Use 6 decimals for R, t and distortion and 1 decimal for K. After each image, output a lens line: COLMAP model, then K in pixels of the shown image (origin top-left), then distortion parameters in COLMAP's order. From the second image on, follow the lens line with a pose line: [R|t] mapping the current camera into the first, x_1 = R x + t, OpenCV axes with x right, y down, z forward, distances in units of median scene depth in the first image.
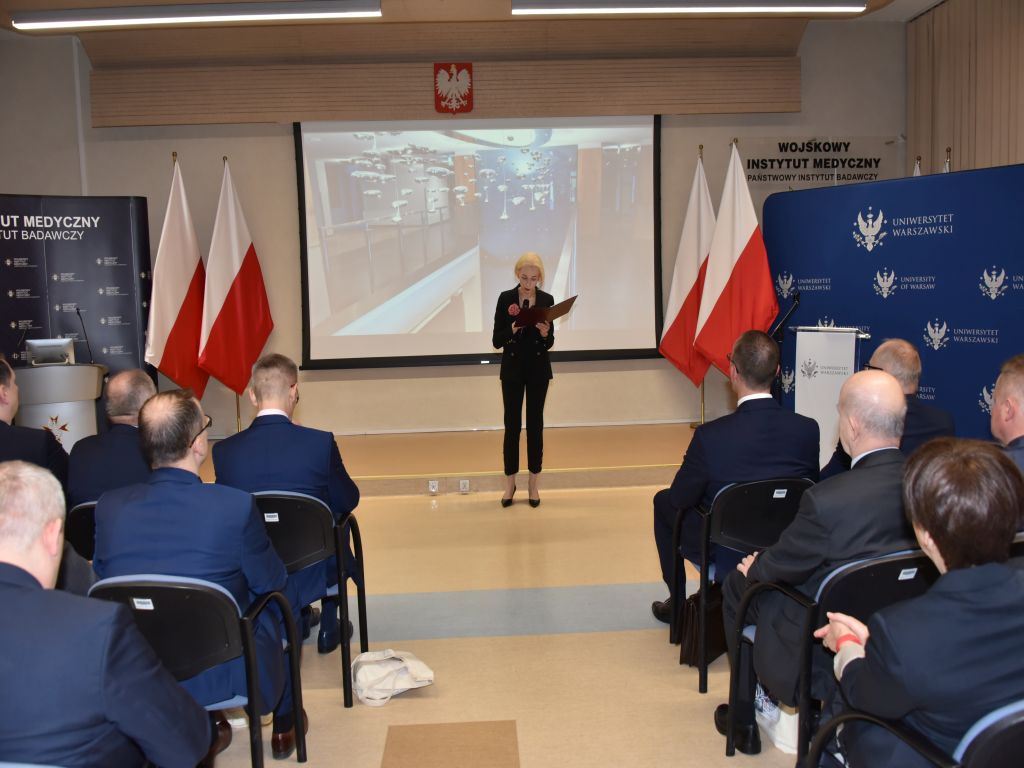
lens RADIAL K [[797.7, 0, 515.1], [0, 797.7, 374.0], [0, 0, 1]] dist [-0.035190, -0.012260]
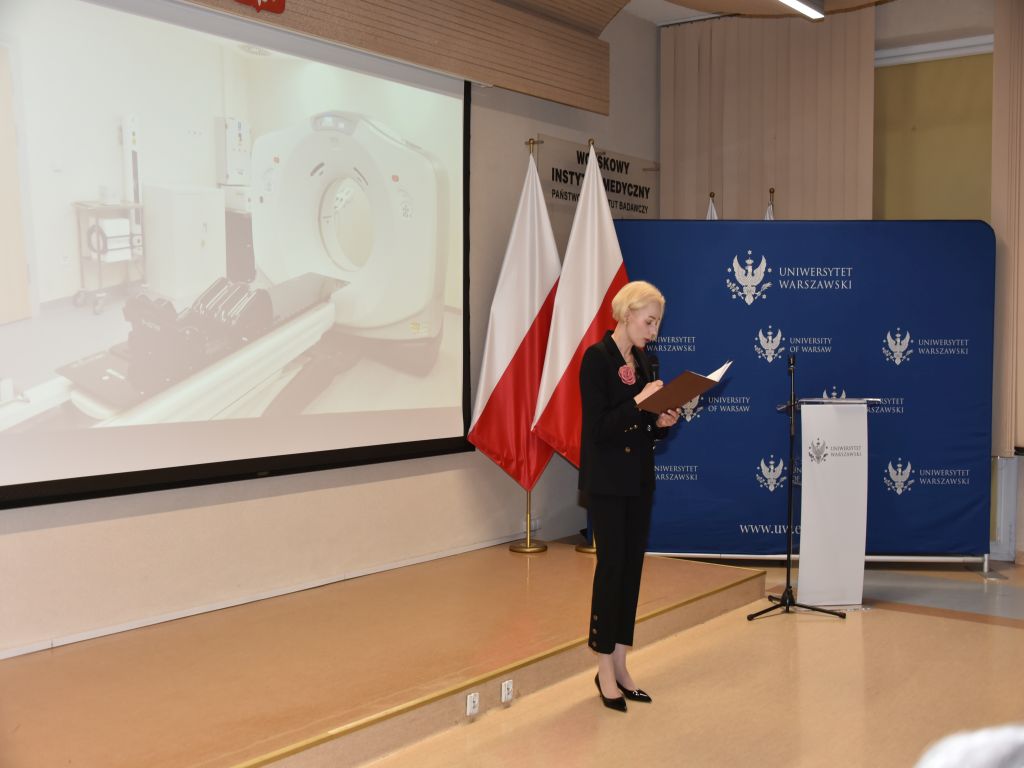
lens RADIAL K [[1181.0, 0, 515.1], [0, 1181.0, 380.5], [0, 0, 1]] dist [0.044044, 0.000000]
pose [[0.638799, -0.001435, 0.769372, -0.648955], [0.059724, 0.997073, -0.047729, -0.034297], [-0.767052, 0.076439, 0.637015, 0.419679]]
